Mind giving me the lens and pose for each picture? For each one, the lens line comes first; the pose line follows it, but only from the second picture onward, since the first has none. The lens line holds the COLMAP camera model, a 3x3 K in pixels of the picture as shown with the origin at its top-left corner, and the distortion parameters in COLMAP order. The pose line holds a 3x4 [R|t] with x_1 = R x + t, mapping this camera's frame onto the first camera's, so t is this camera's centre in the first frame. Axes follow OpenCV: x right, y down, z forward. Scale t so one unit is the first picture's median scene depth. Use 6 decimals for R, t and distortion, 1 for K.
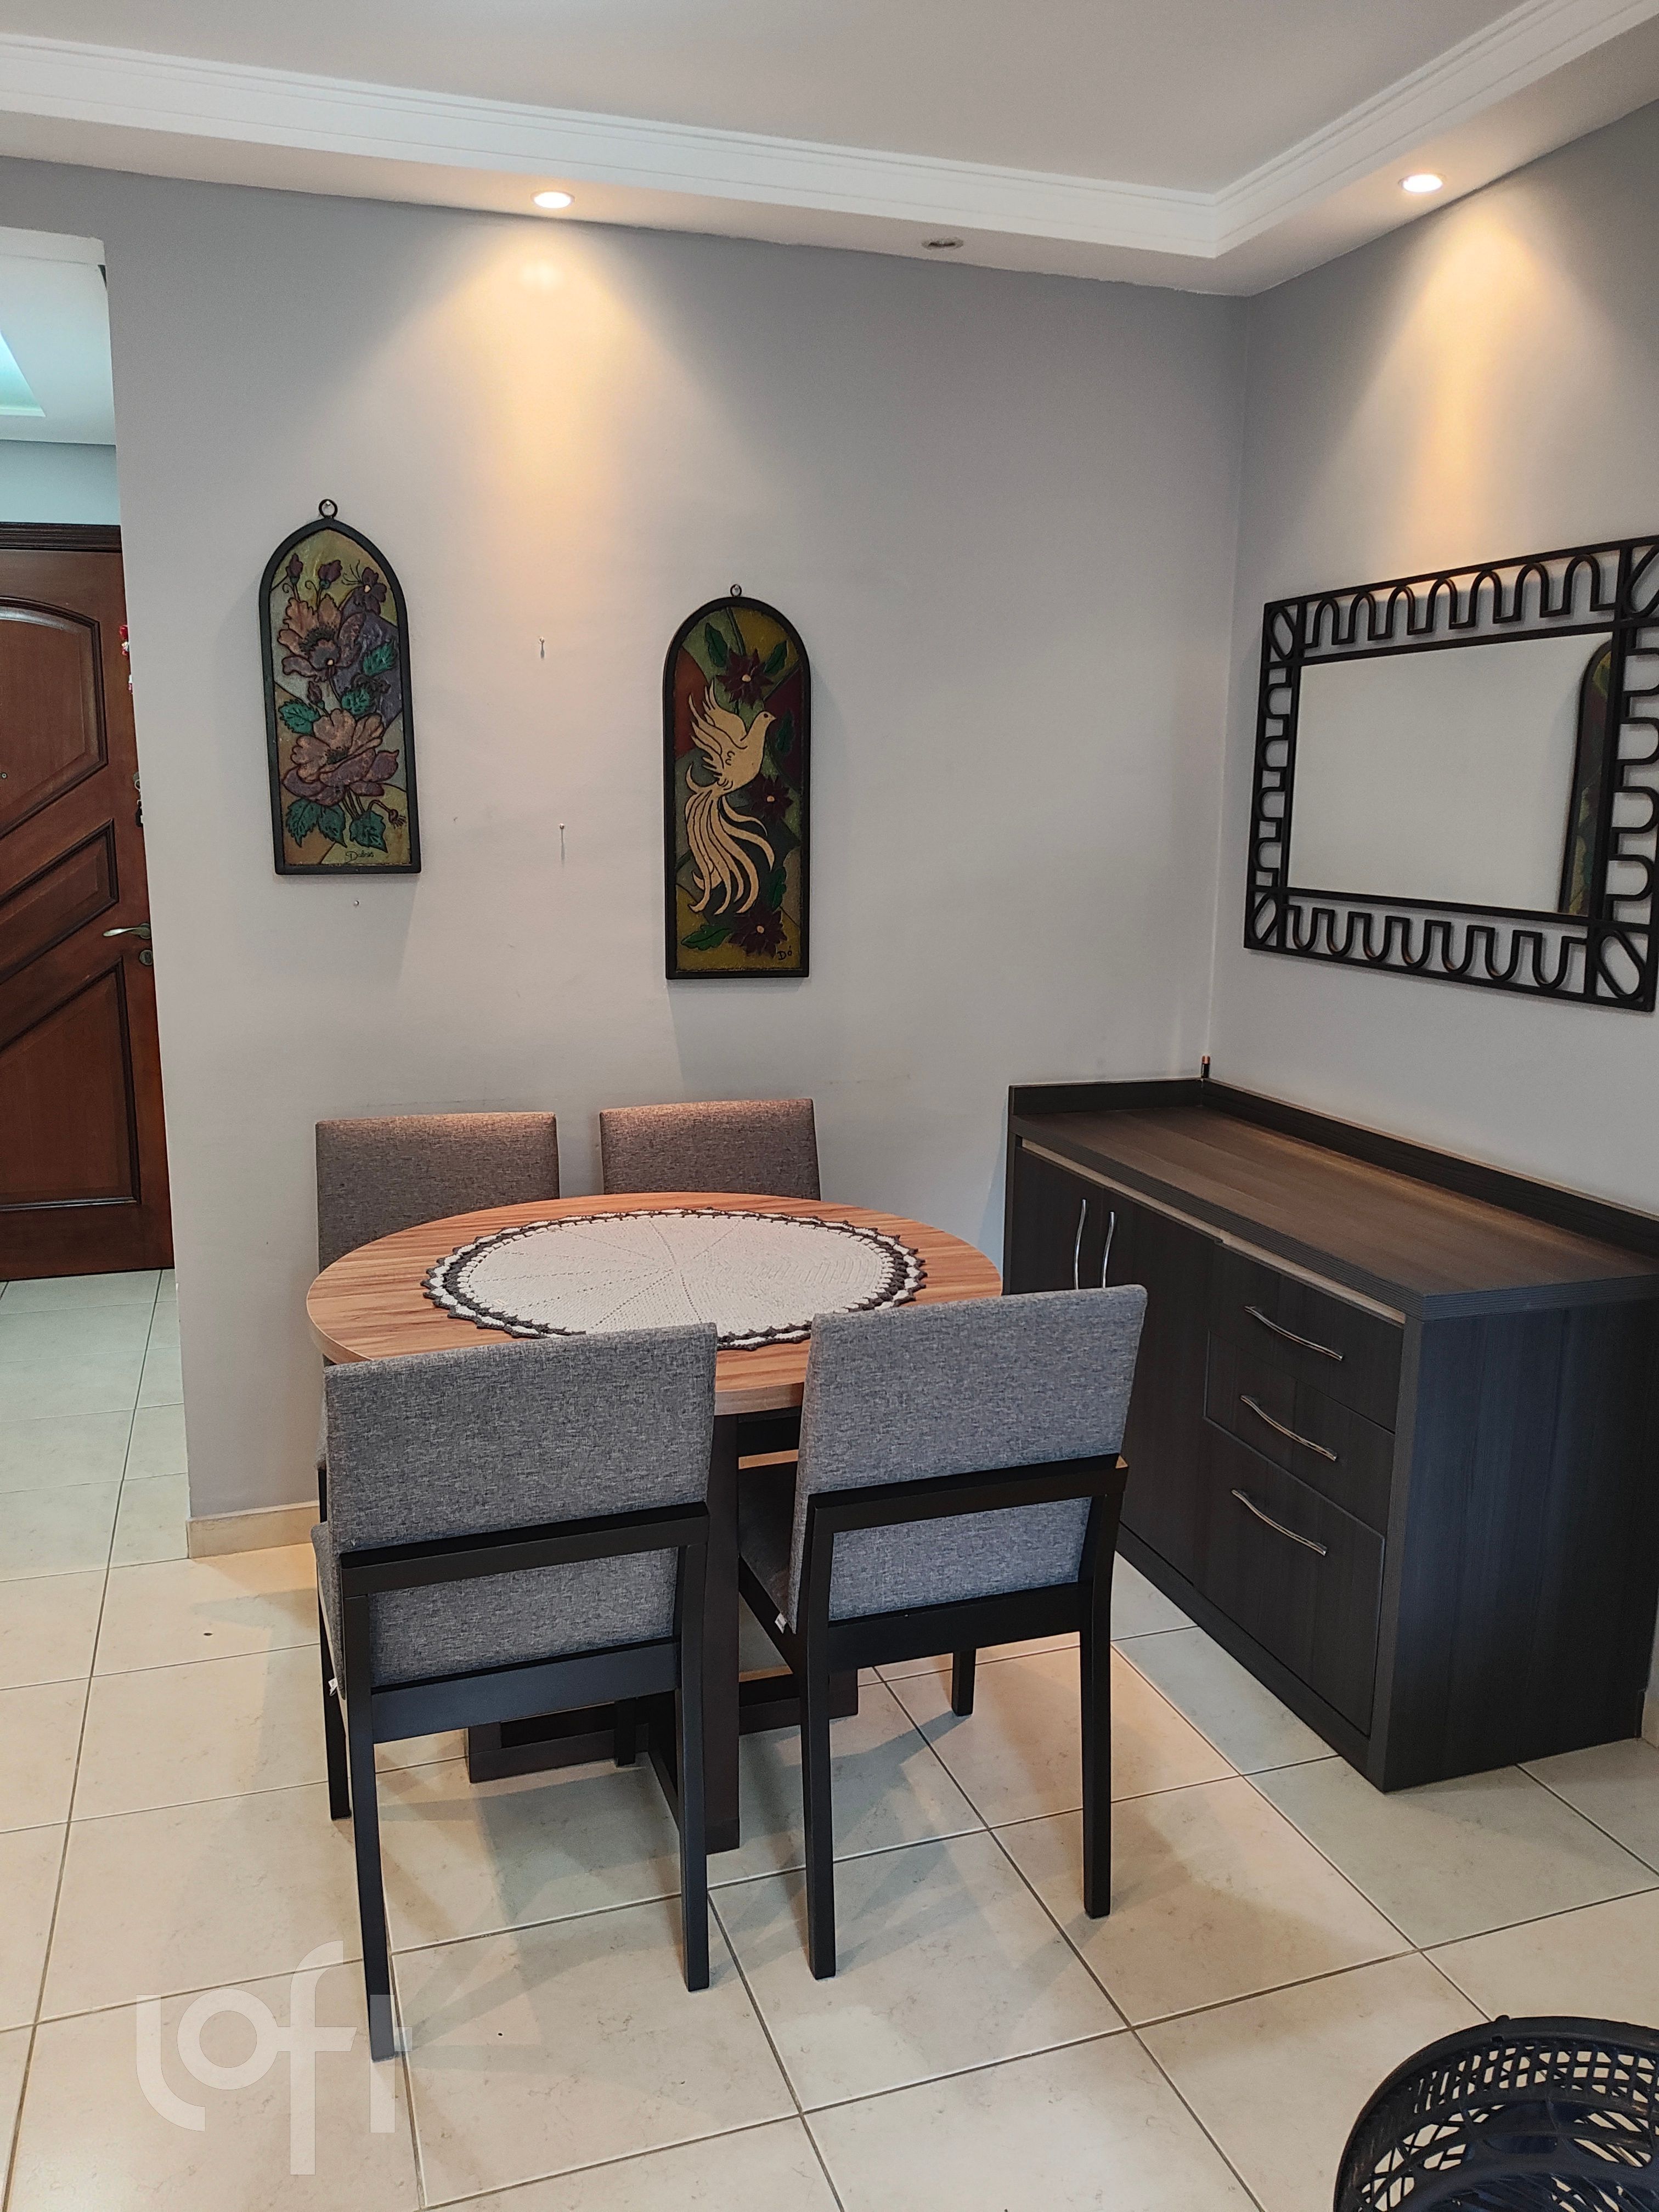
lens RADIAL K [[1682.1, 0, 840.1], [0, 1682.1, 1107.4], [0, 0, 1]] dist [0.041356, -0.080105]
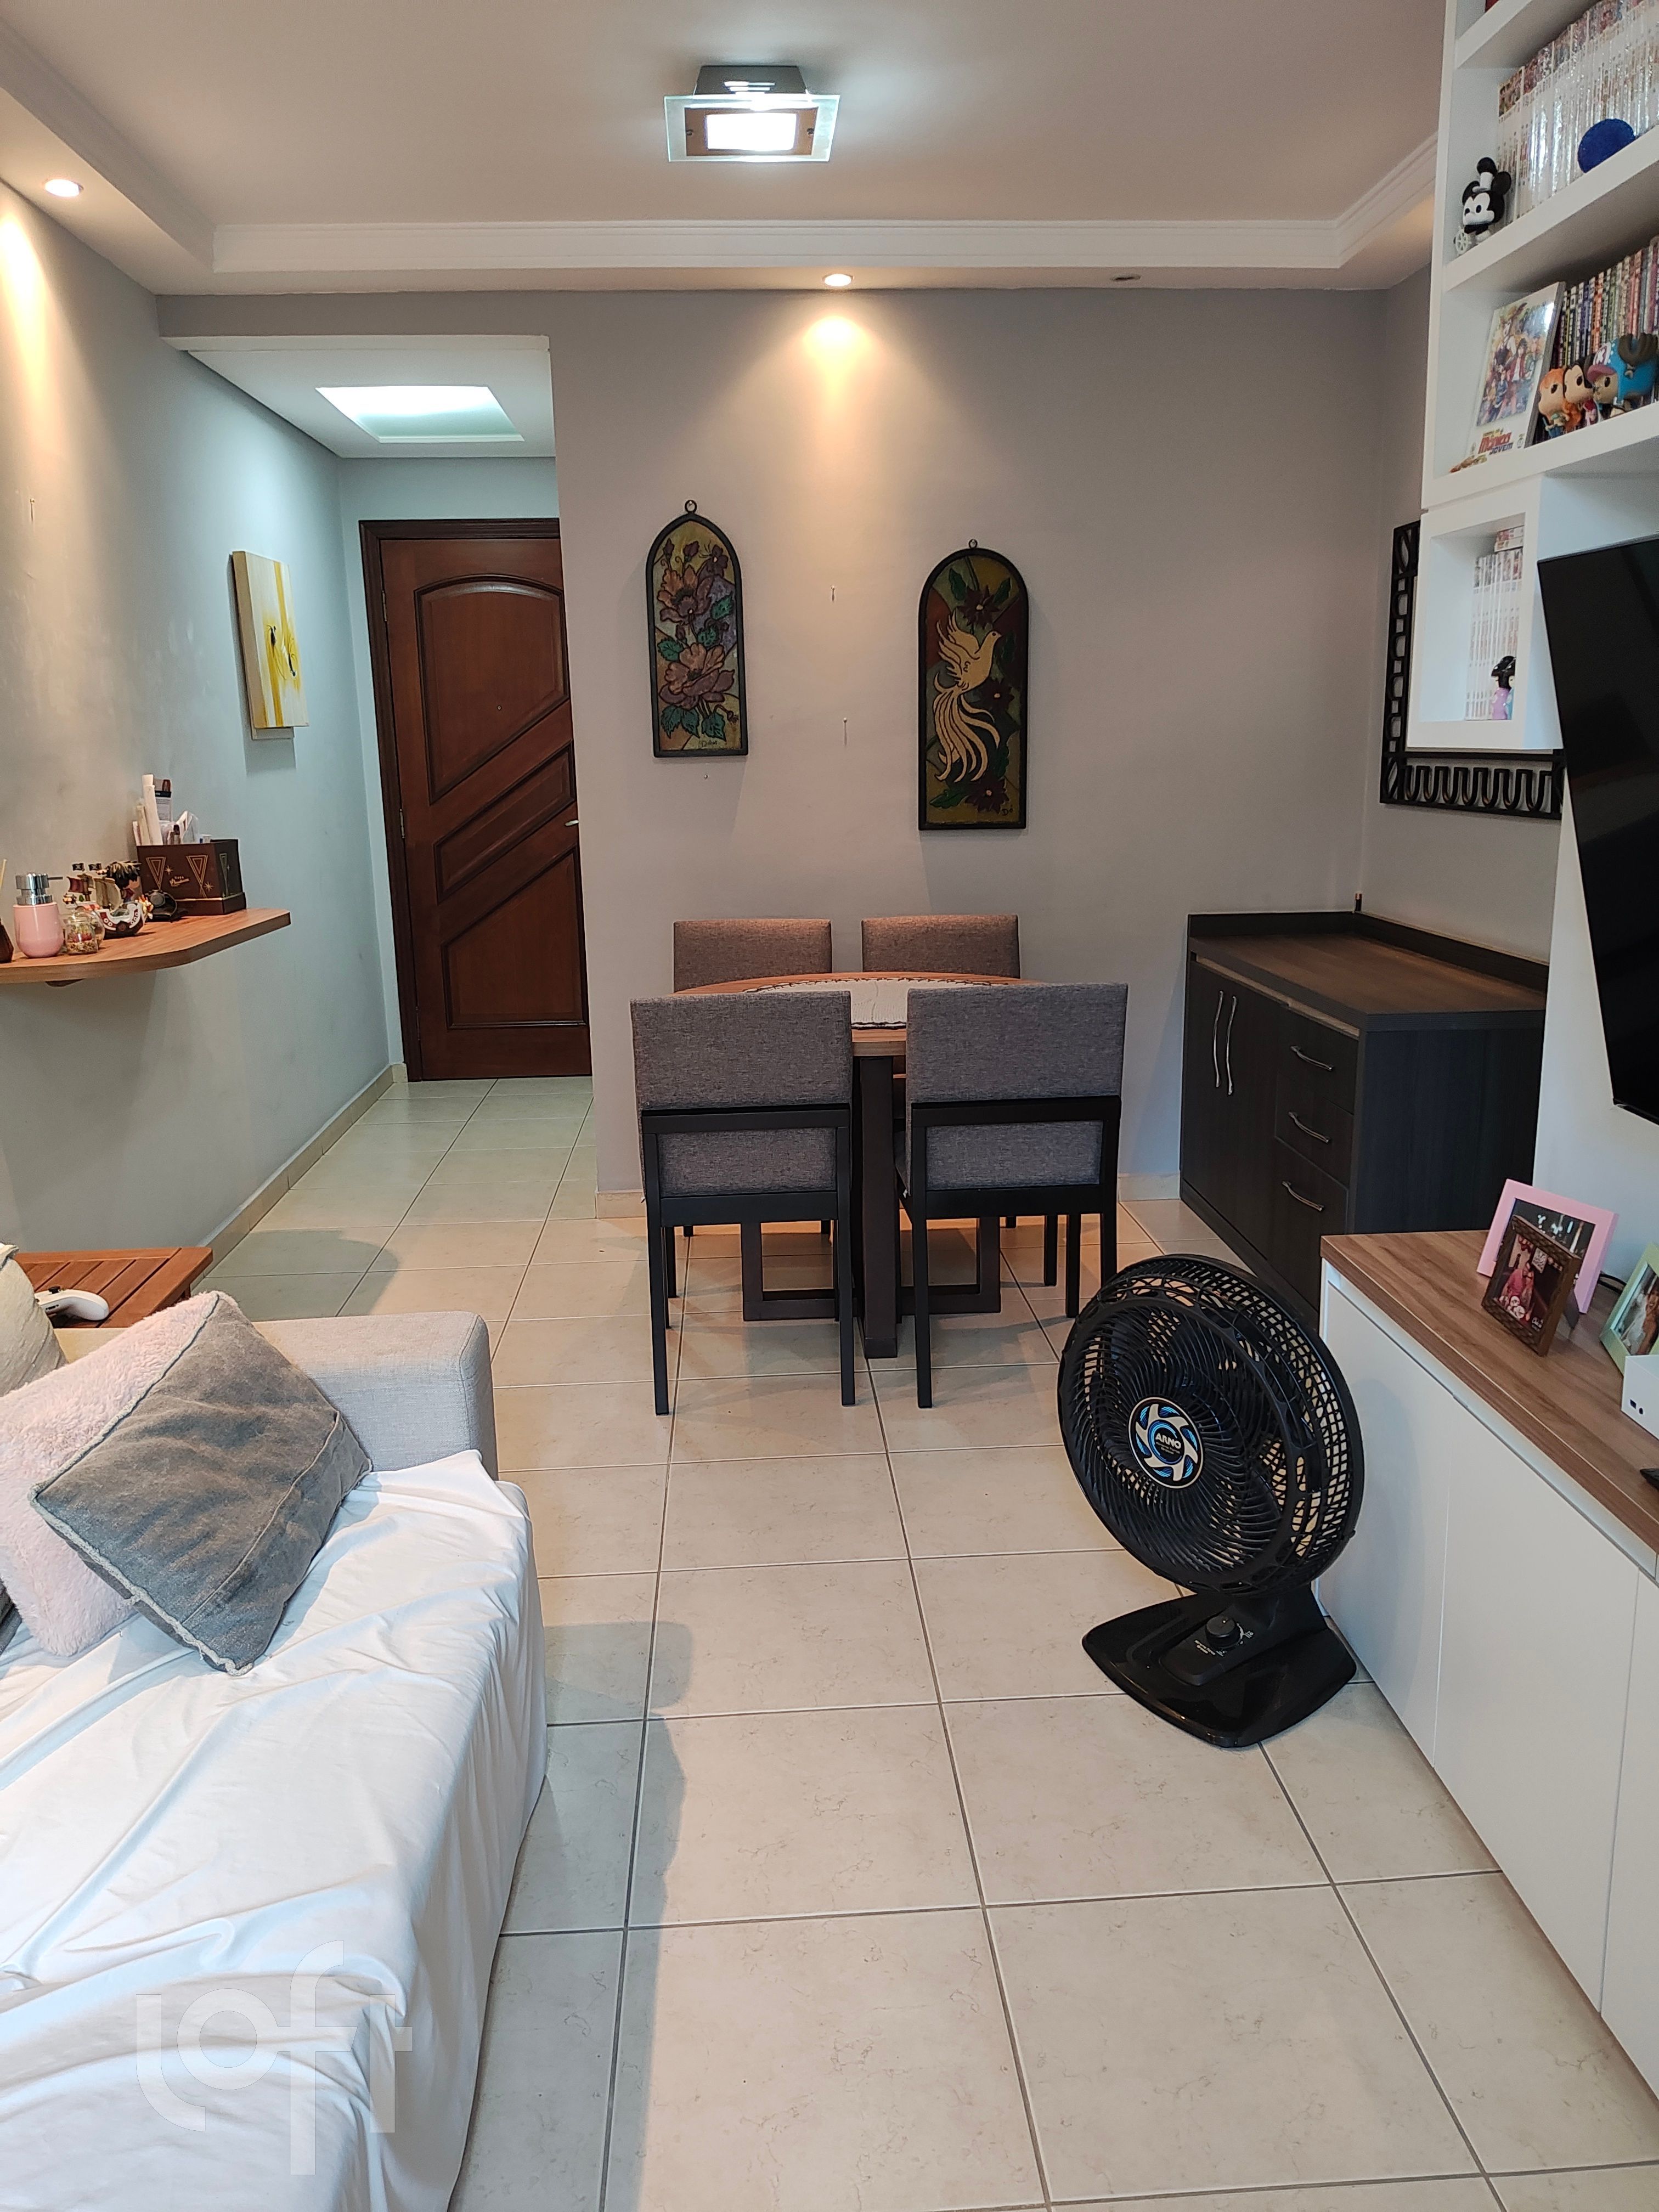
lens RADIAL K [[1682.1, 0, 817.2], [0, 1682.1, 1111.6], [0, 0, 1]] dist [0.041356, -0.080105]
pose [[0.959888, 0.032320, -0.278516, 0.224511], [-0.022541, 0.999014, 0.038243, 0.112197], [0.279477, -0.030431, 0.959670, -0.390461]]
